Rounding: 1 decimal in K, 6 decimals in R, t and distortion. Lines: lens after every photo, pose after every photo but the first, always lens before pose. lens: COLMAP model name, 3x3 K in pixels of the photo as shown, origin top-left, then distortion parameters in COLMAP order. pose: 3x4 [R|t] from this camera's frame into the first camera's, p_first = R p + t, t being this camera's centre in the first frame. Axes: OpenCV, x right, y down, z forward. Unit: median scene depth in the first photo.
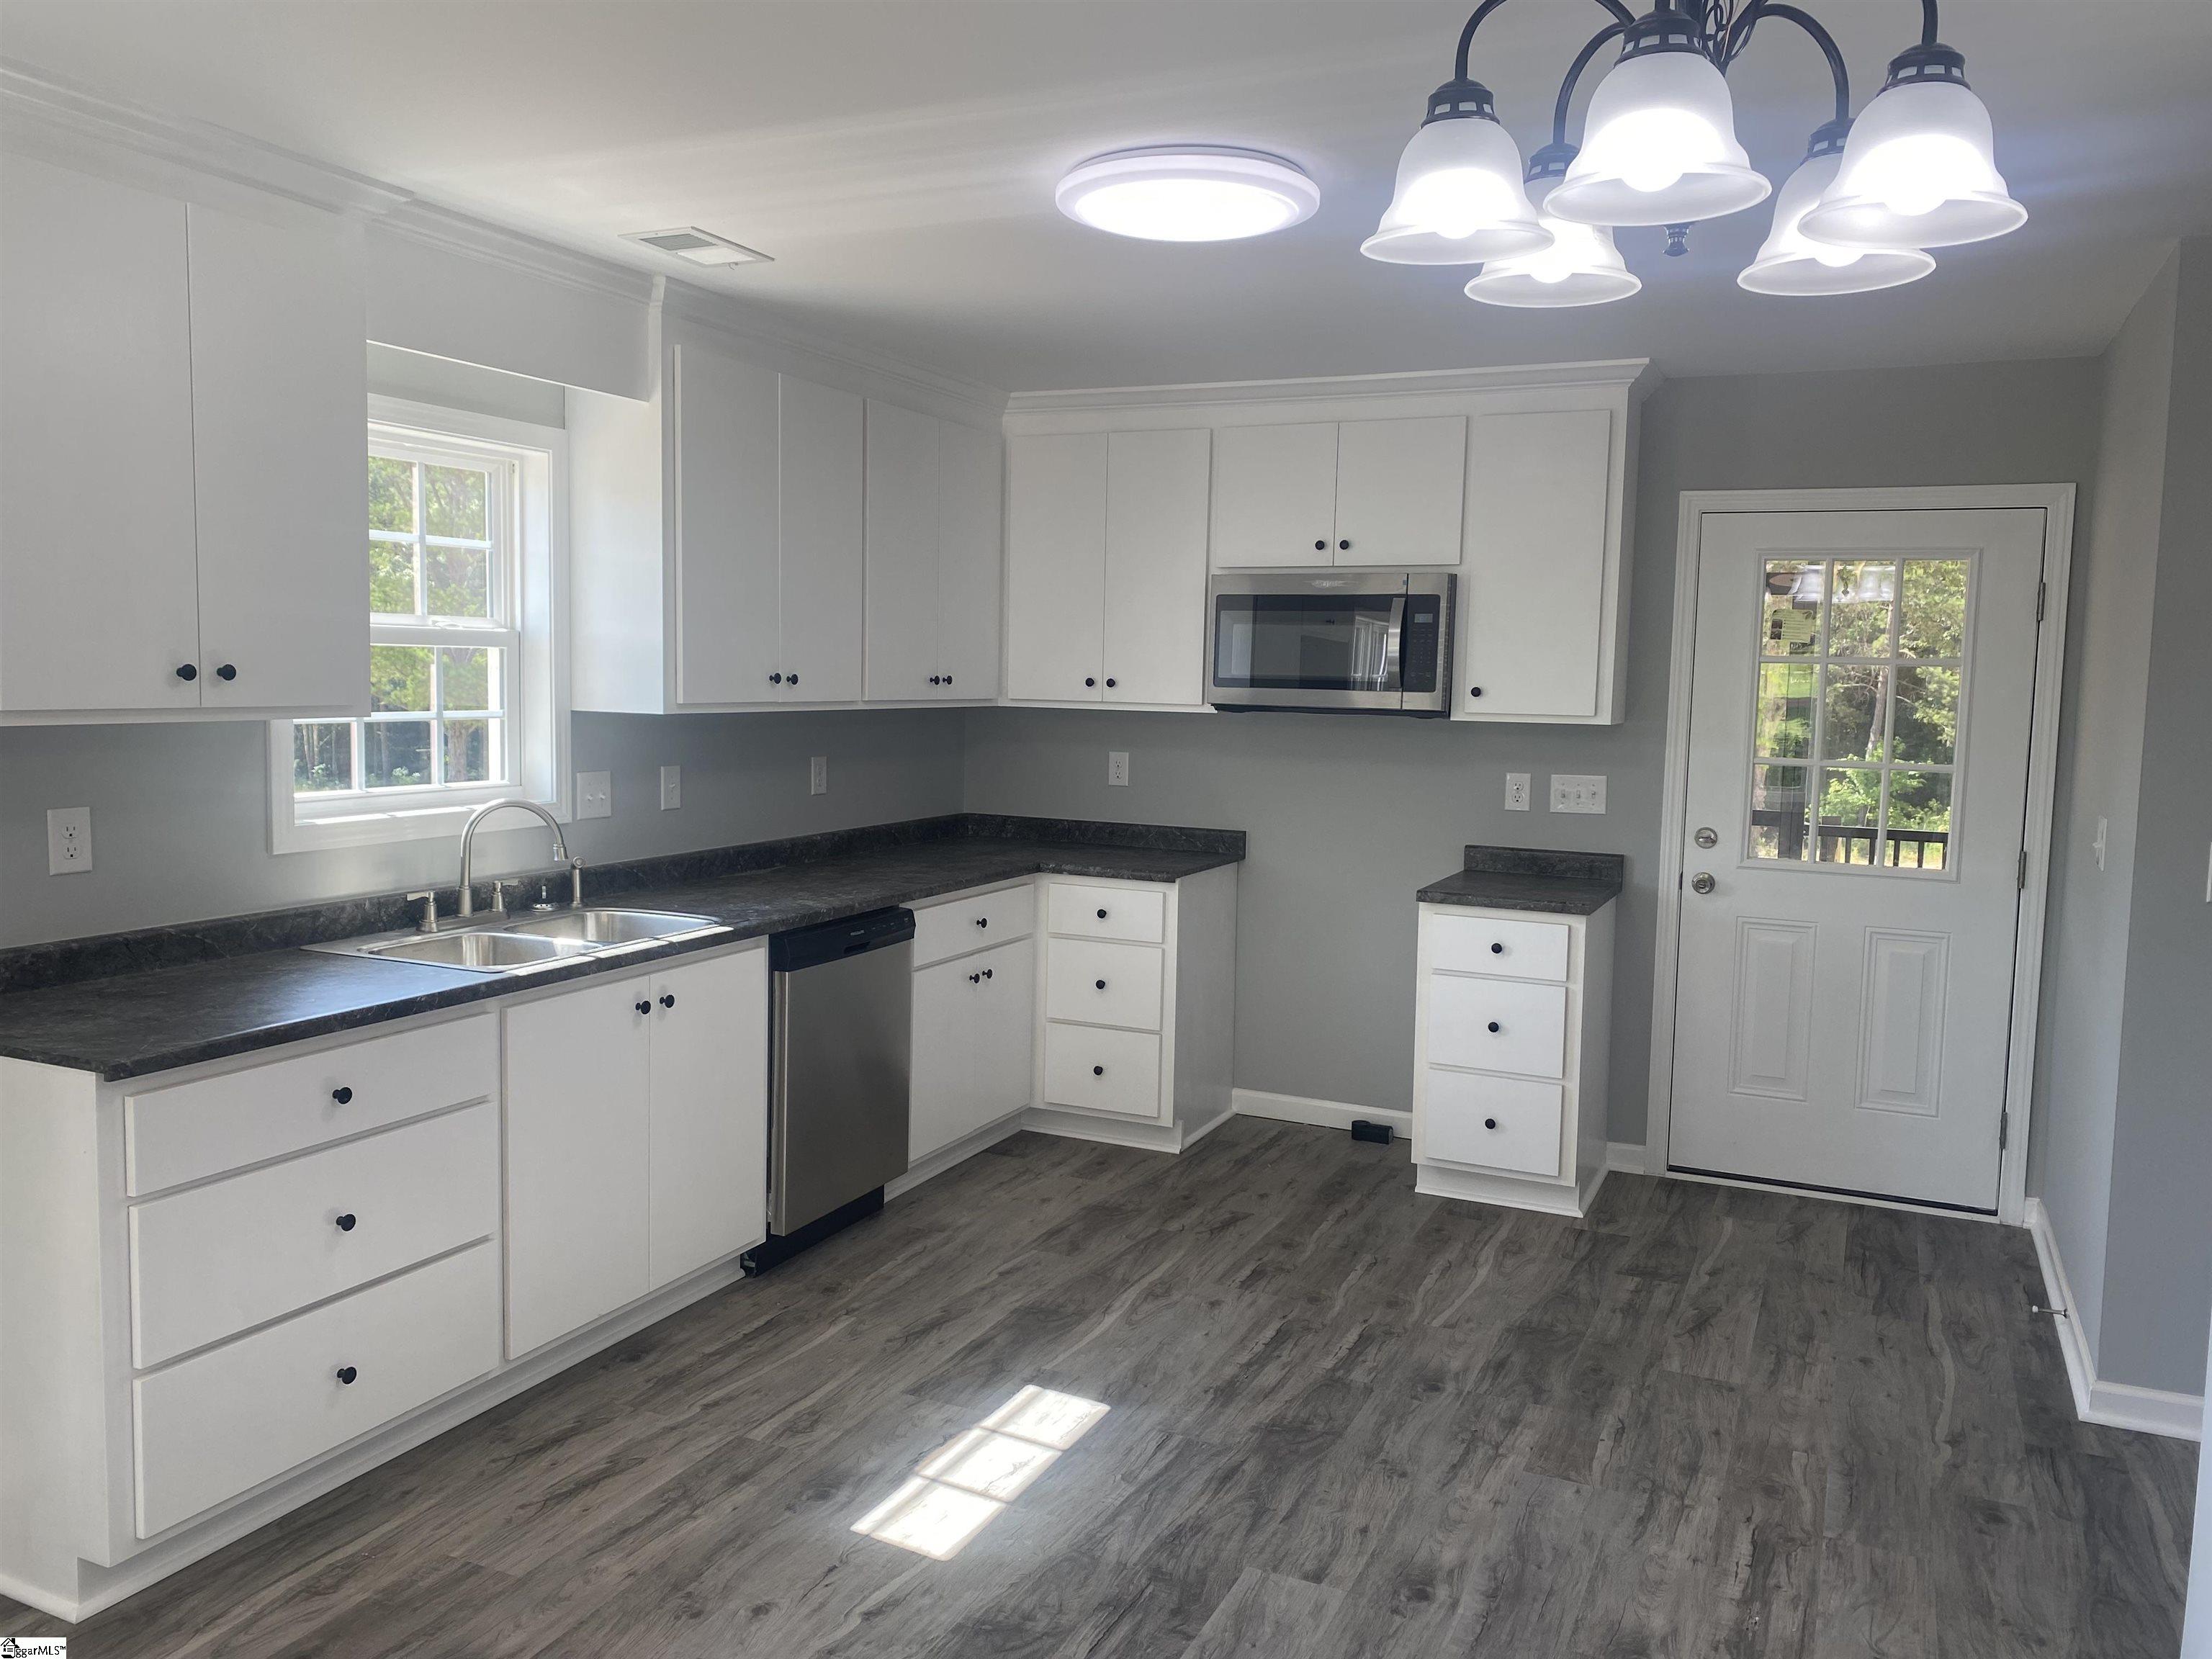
lens RADIAL K [[1709.2, 0, 1100.7], [0, 1709.2, 811.0], [0, 0, 1]] dist [0.055342, -0.045956]
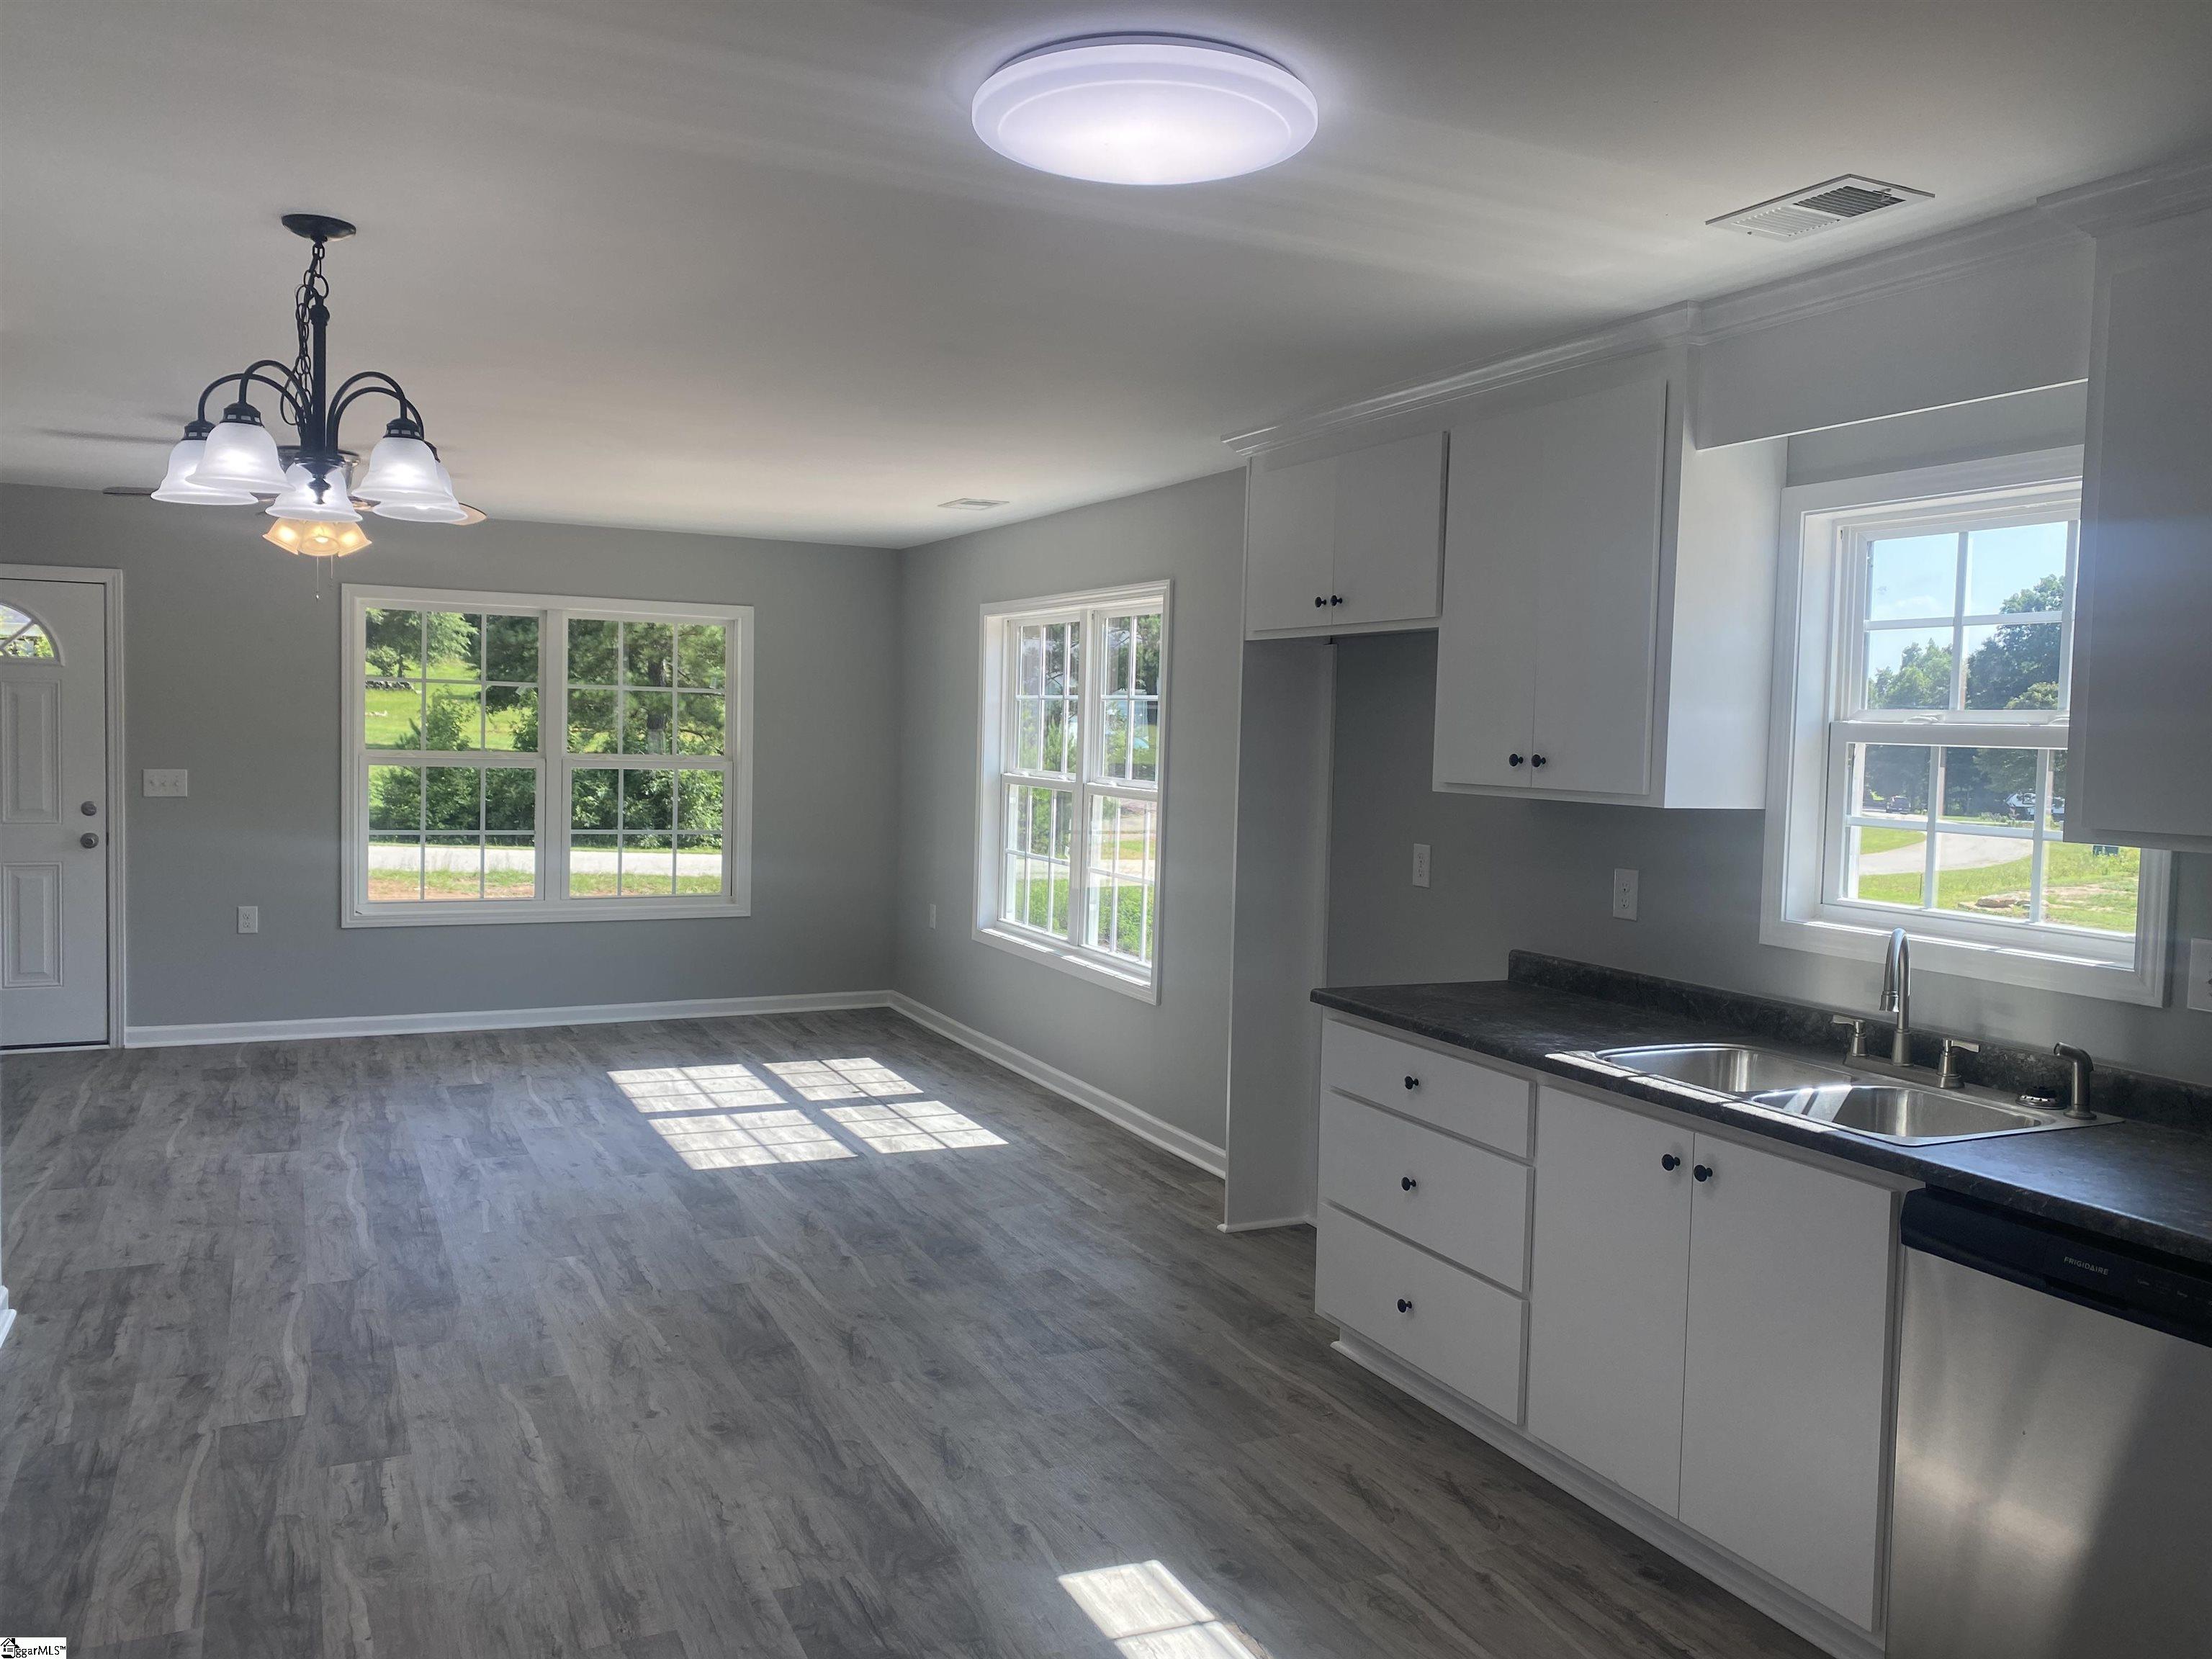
lens RADIAL K [[1709.2, 0, 1106.1], [0, 1709.2, 811.5], [0, 0, 1]] dist [0.055342, -0.045956]
pose [[-0.631338, -0.001825, -0.775505, 0.535021], [-0.108796, 0.990316, 0.086241, -0.092759], [0.767838, 0.138819, -0.625423, 1.231896]]
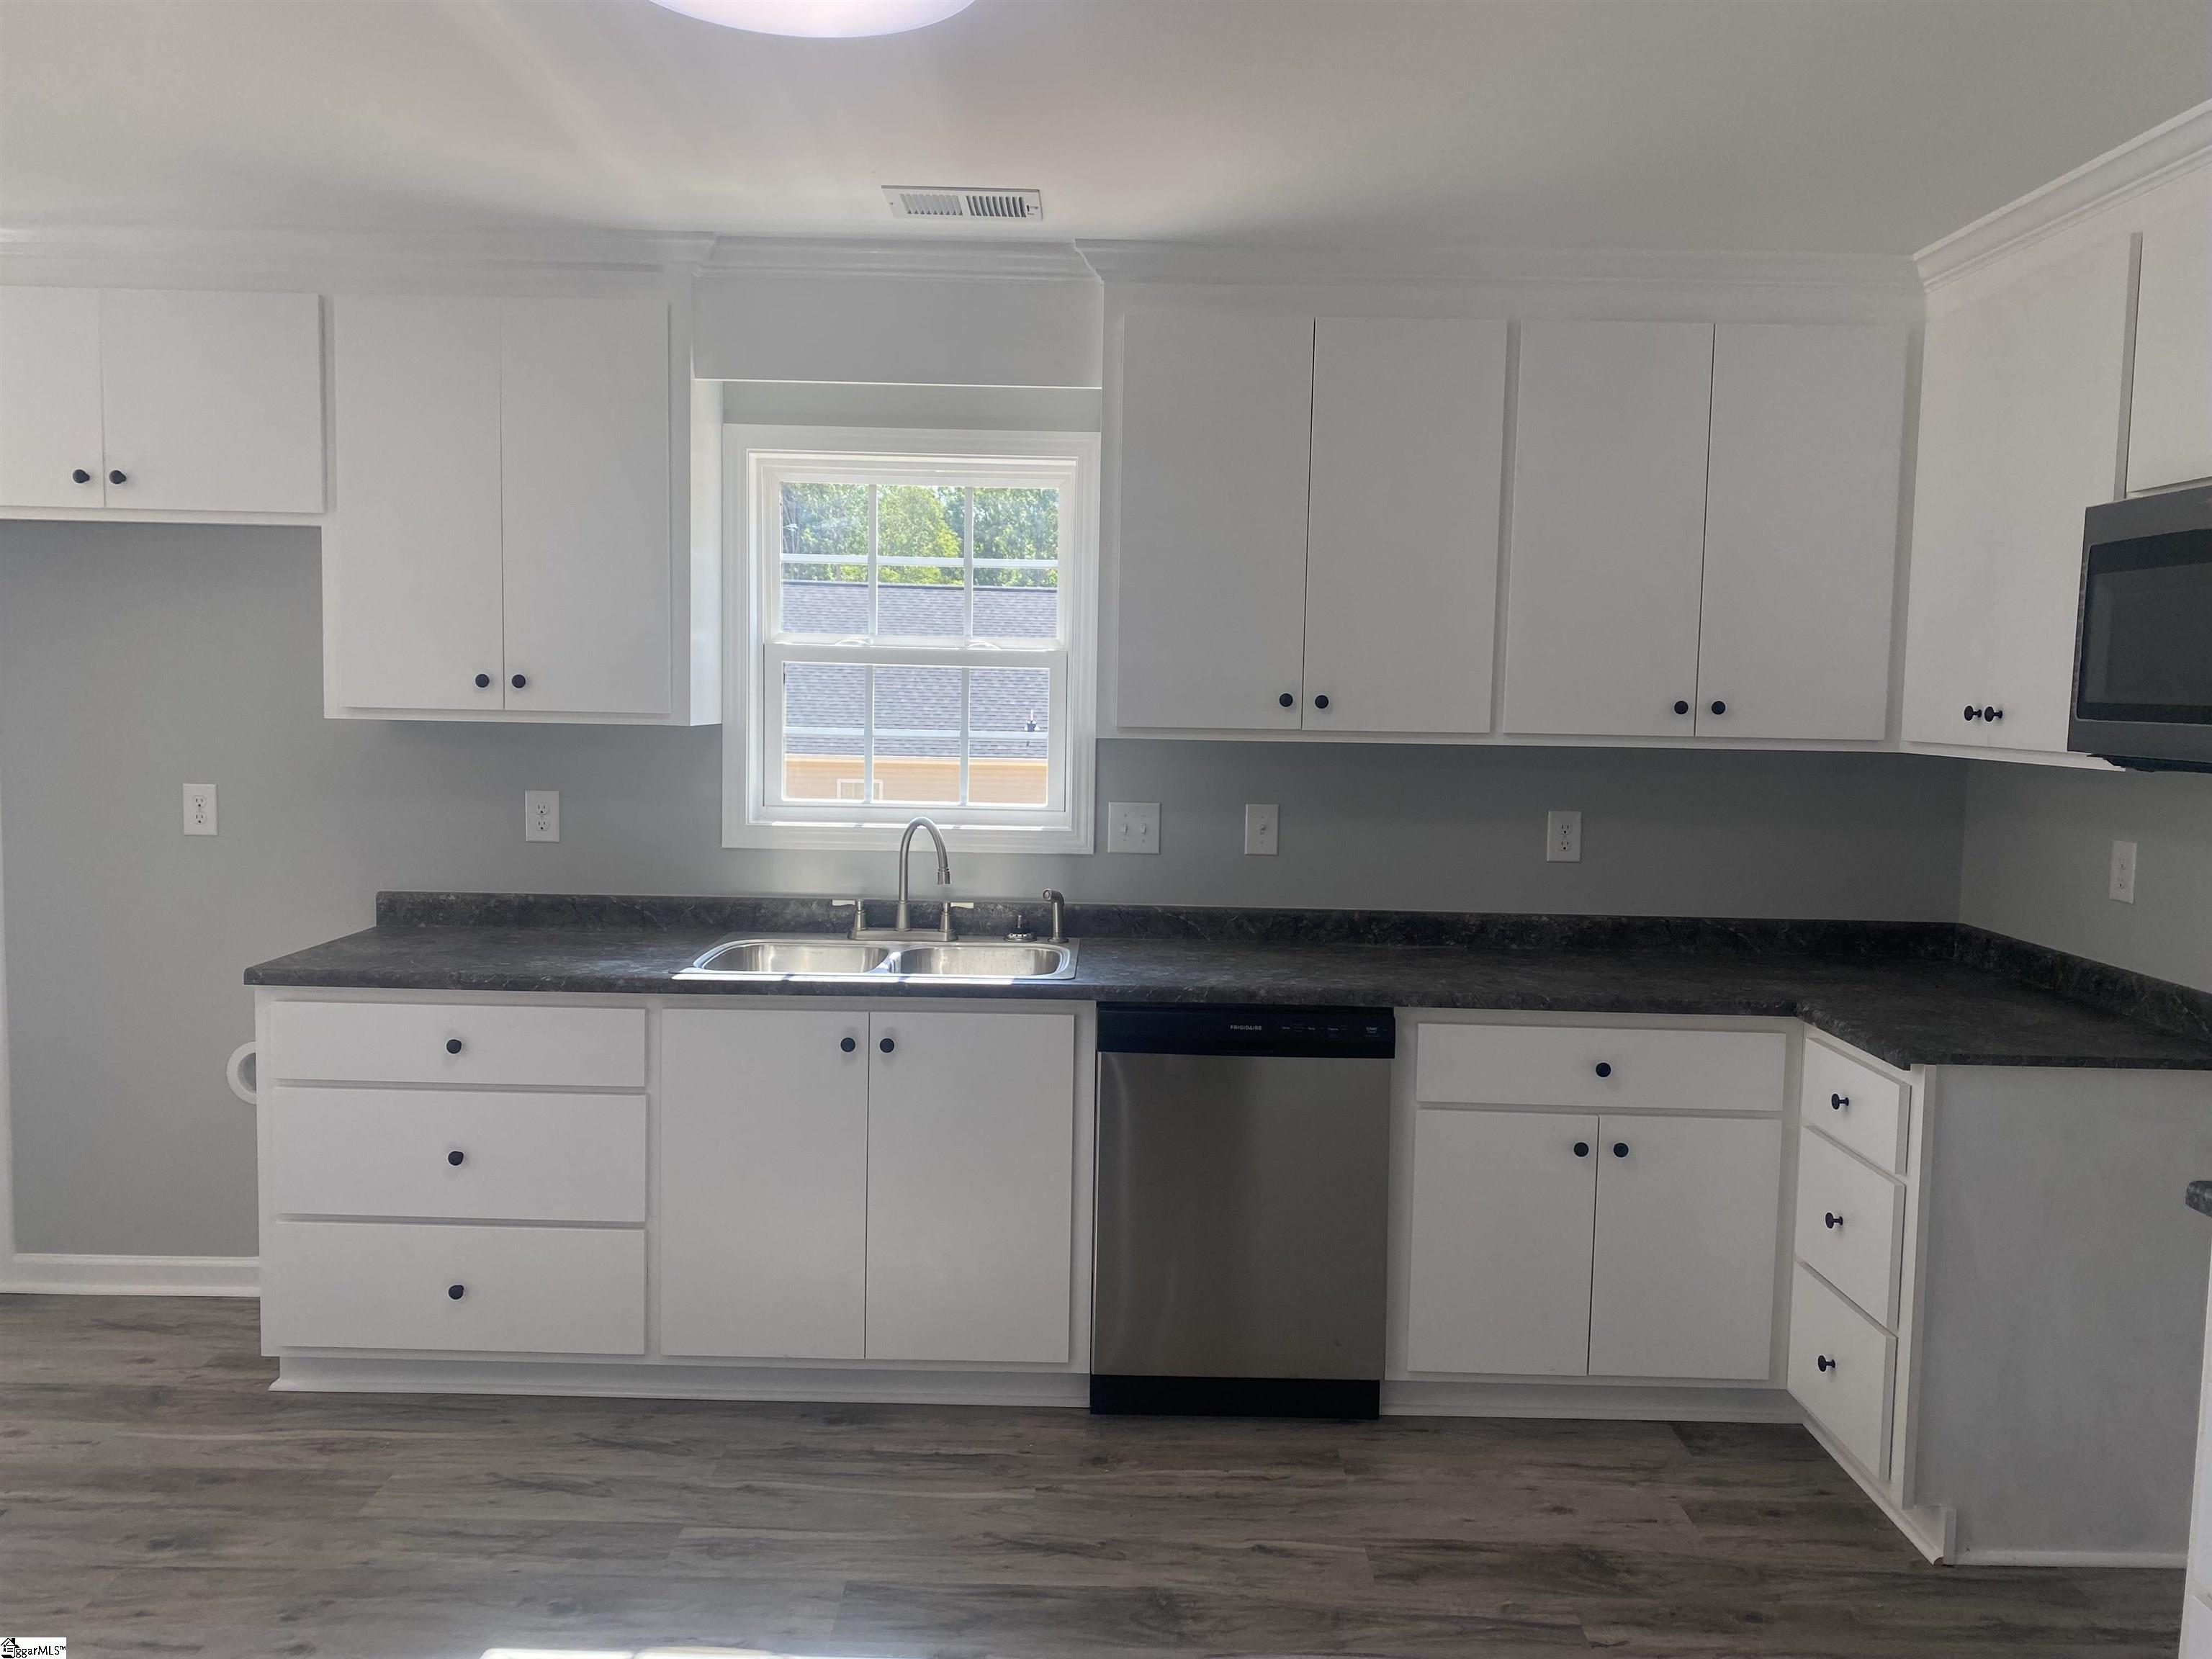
lens RADIAL K [[1709.2, 0, 1095.5], [0, 1709.2, 812.2], [0, 0, 1]] dist [0.055342, -0.045956]
pose [[0.405897, 0.054811, -0.912274, 0.594711], [-0.088691, 0.995851, 0.020371, -0.039021], [0.909605, 0.072642, 0.409075, 0.700947]]
